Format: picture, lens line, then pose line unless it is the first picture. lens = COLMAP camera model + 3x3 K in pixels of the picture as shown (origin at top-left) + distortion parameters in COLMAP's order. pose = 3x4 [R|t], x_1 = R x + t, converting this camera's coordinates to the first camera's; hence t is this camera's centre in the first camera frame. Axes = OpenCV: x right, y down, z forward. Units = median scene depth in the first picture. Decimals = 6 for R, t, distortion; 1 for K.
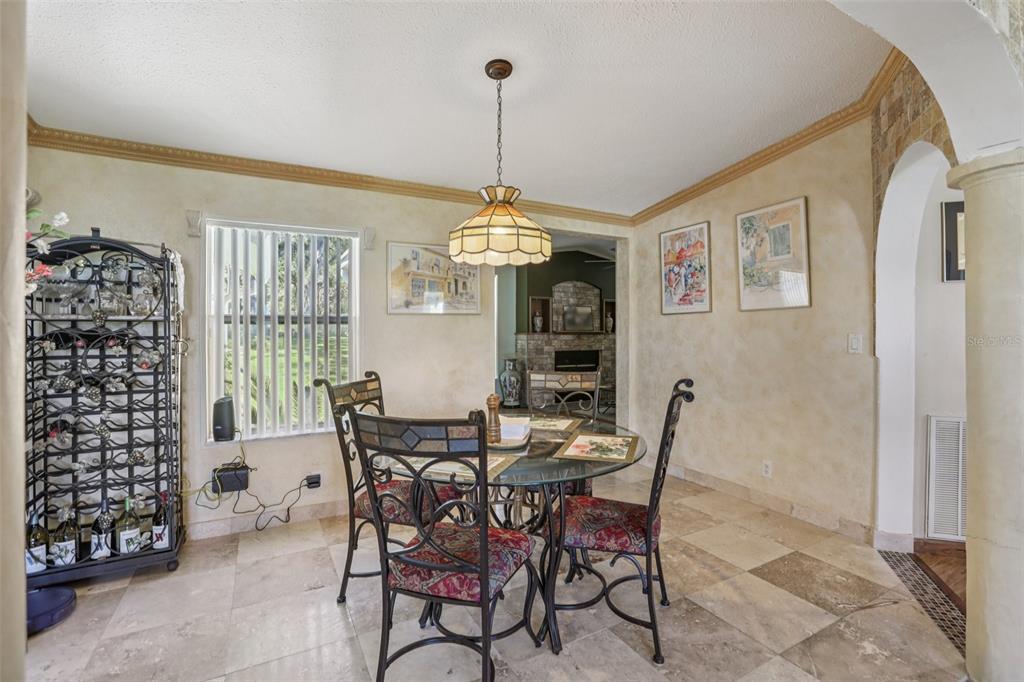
lens RADIAL K [[467.9, 0, 515.0], [0, 467.9, 336.7], [0, 0, 1]] dist [-0.023201, 0.003682]
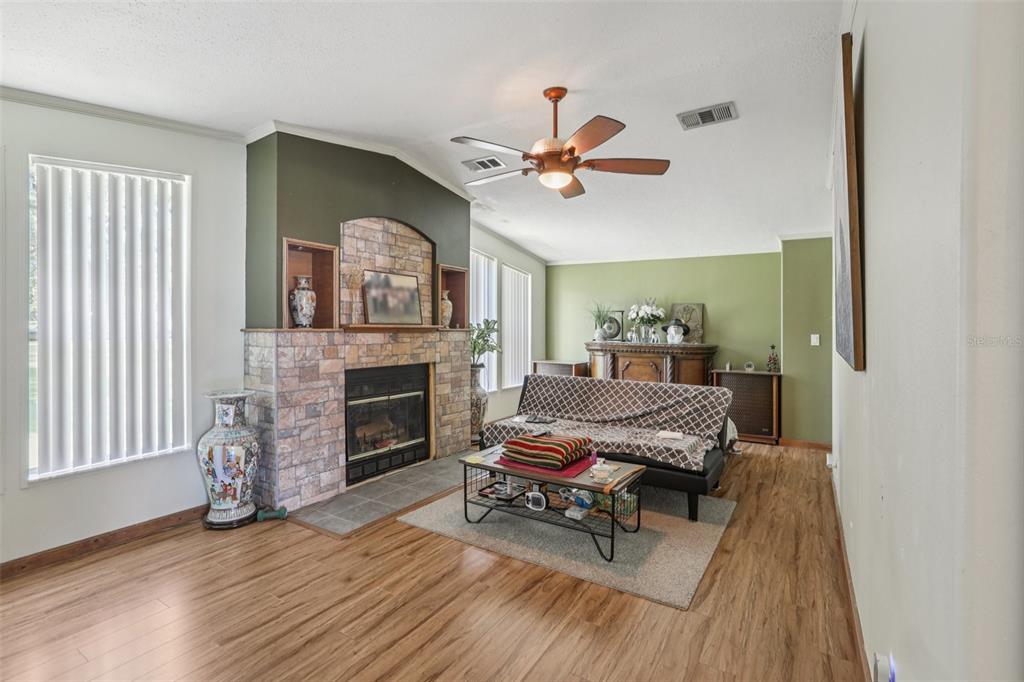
lens RADIAL K [[467.9, 0, 505.4], [0, 467.9, 332.8], [0, 0, 1]] dist [-0.023201, 0.003682]
pose [[0.877513, -0.000442, 0.479552, 0.006958], [0.000092, 1.000000, 0.000752, -0.004701], [-0.479552, -0.000615, 0.877513, 0.539998]]
